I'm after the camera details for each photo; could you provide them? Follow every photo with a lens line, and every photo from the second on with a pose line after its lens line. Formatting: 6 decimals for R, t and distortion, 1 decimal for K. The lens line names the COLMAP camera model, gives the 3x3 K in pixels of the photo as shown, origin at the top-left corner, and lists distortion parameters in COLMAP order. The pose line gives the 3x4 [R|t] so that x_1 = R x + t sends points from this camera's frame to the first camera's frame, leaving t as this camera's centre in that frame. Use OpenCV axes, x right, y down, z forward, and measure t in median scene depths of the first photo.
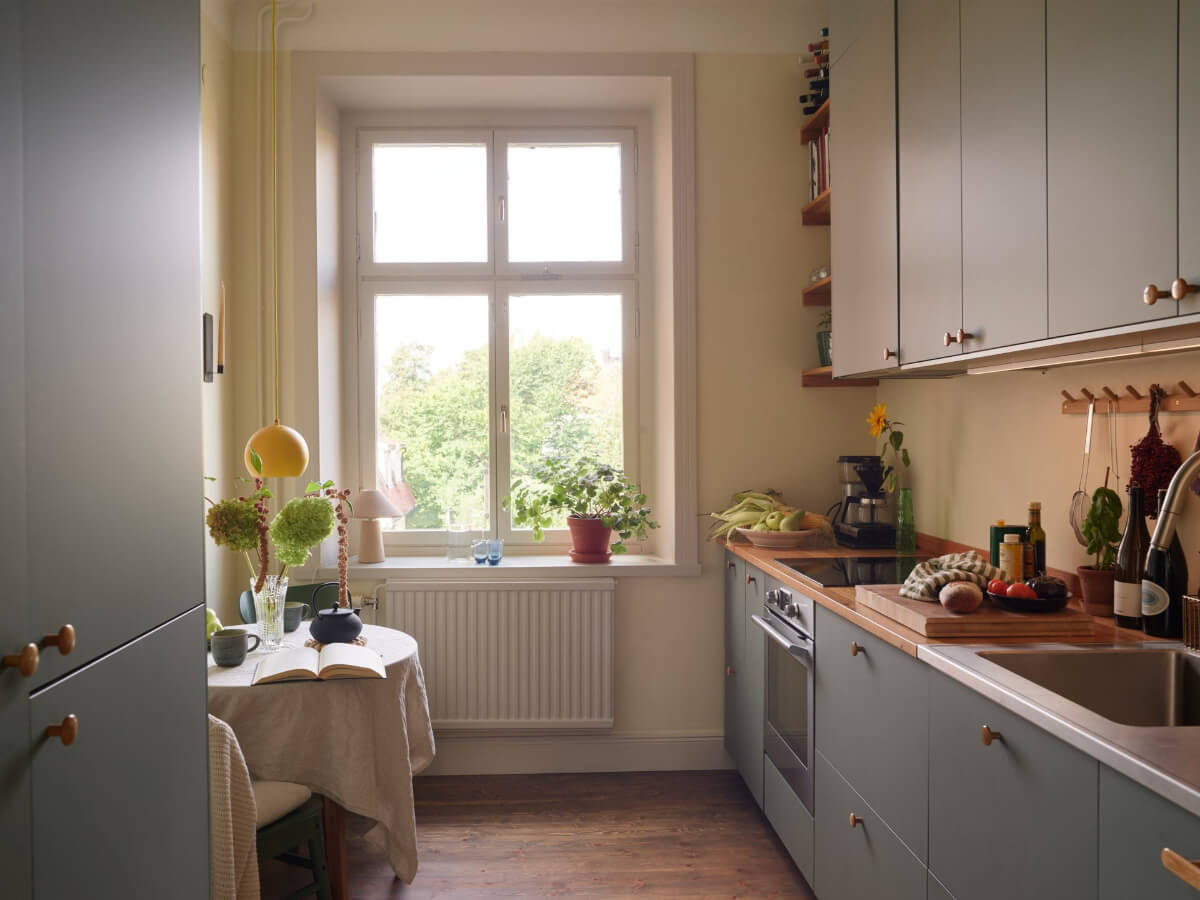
lens RADIAL K [[1248.7, 0, 600.0], [0, 1248.7, 450.0], [0, 0, 1]] dist [-0.009183, 0.015187]
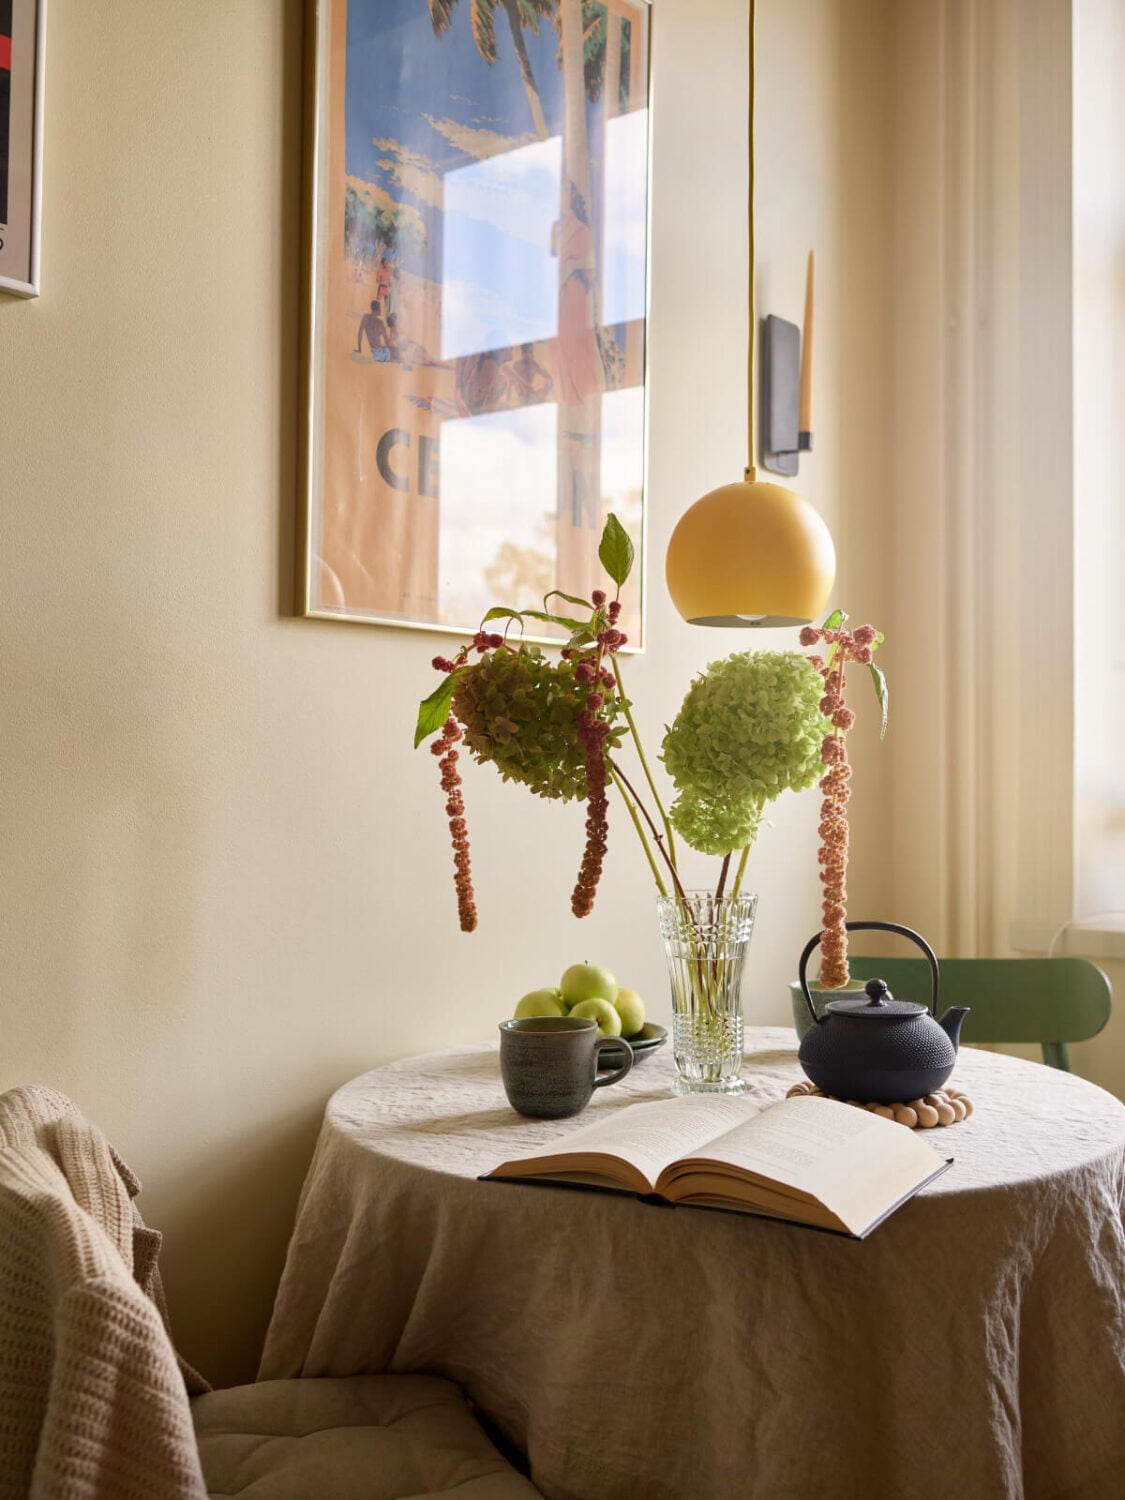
lens RADIAL K [[1560.9, 0, 561.6], [0, 1560.9, 756.3], [0, 0, 1]] dist [-0.009183, 0.015187]
pose [[0.694362, -0.014290, -0.719484, 0.037594], [-0.029661, 0.998385, -0.048455, 0.091239], [0.719014, 0.054986, 0.692817, 0.690486]]
